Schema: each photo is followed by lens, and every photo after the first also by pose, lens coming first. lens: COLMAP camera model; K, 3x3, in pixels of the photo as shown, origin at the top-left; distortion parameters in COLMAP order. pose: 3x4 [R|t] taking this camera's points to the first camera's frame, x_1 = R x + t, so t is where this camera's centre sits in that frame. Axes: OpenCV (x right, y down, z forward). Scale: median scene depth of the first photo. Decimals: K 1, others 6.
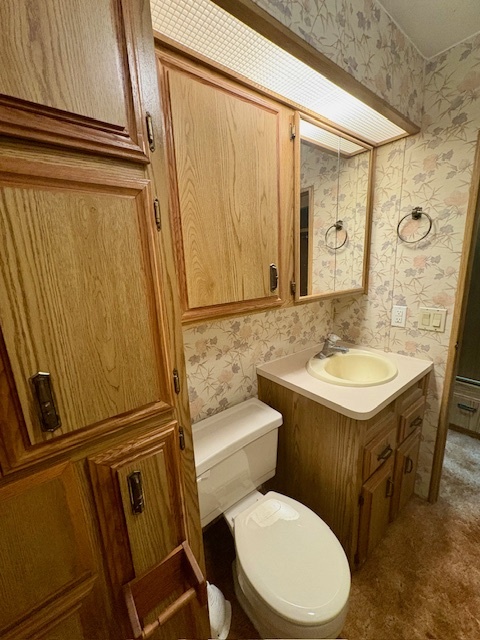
lens RADIAL K [[254.9, 0, 240.0], [0, 254.9, 320.0], [0, 0, 1]] dist [0.000404, -0.000010]
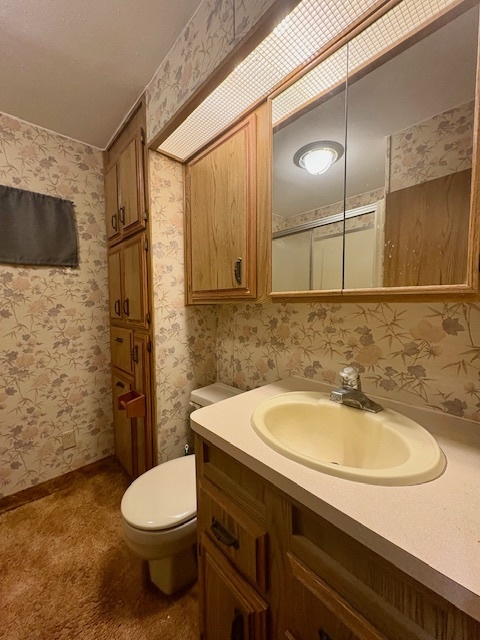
lens RADIAL K [[254.9, 0, 240.0], [0, 254.9, 320.0], [0, 0, 1]] dist [0.000404, -0.000010]
pose [[0.090330, 0.108551, -0.989978, 1.172695], [-0.210527, 0.973660, 0.087552, -0.055551], [0.973406, 0.200509, 0.110804, 0.887130]]
